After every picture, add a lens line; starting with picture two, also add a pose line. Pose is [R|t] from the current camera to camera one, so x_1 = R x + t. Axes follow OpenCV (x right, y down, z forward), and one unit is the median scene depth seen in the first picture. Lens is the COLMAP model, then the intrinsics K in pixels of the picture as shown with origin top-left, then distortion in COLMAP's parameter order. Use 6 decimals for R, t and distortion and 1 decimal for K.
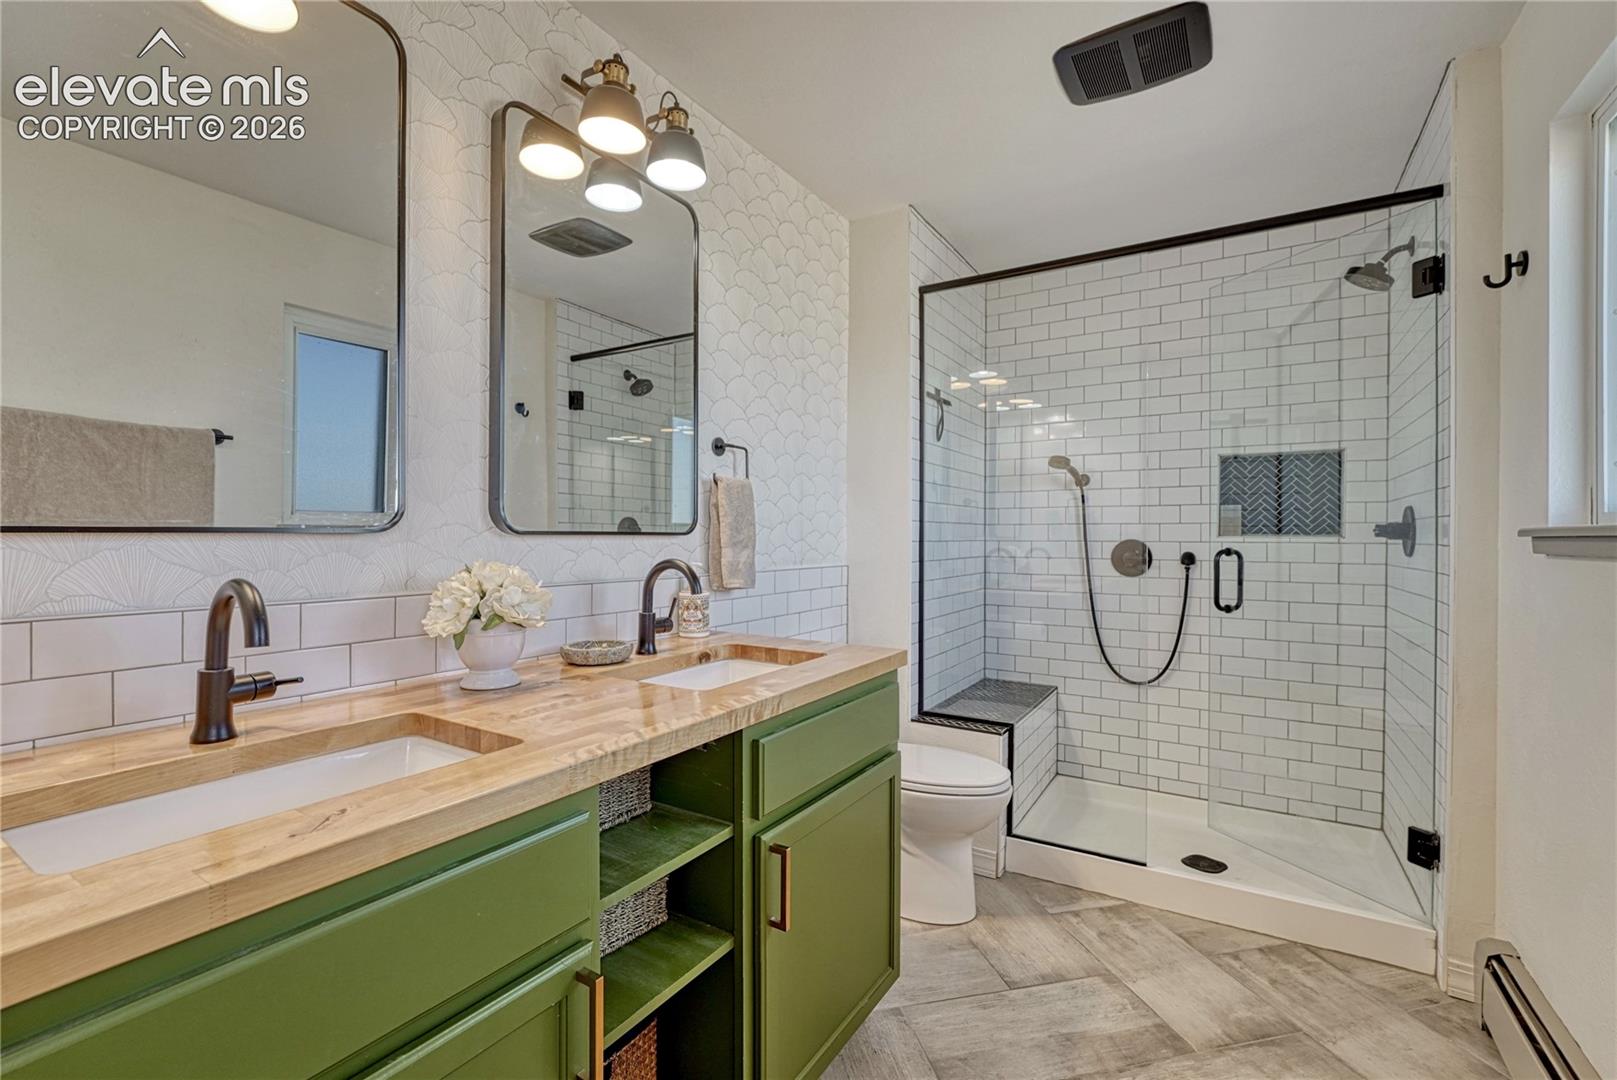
lens RADIAL K [[695.9, 0, 809.1], [0, 695.9, 533.1], [0, 0, 1]] dist [-0.000726, 0.000007]
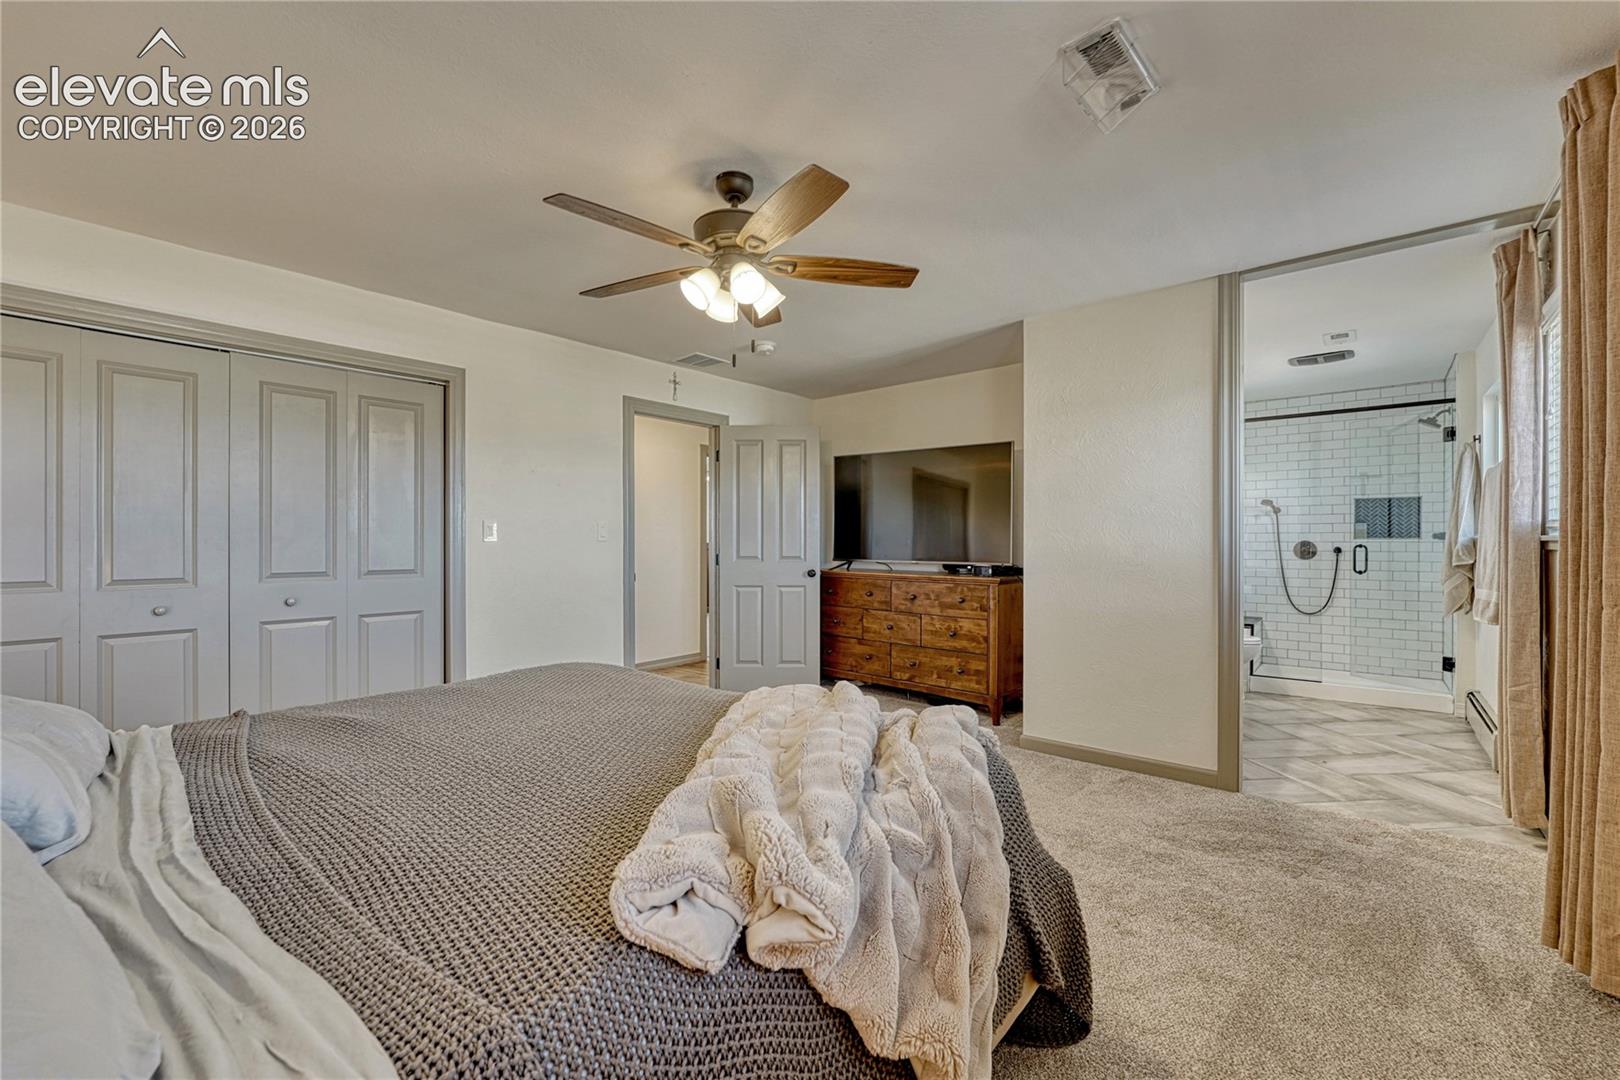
lens RADIAL K [[671.5, 0, 807.1], [0, 671.5, 536.9], [0, 0, 1]] dist [-0.004086, 0.000587]
pose [[0.990126, -0.004917, -0.140092, -0.702279], [0.004719, 0.999987, -0.001740, -0.005492], [0.140098, 0.001062, 0.990137, -1.131697]]
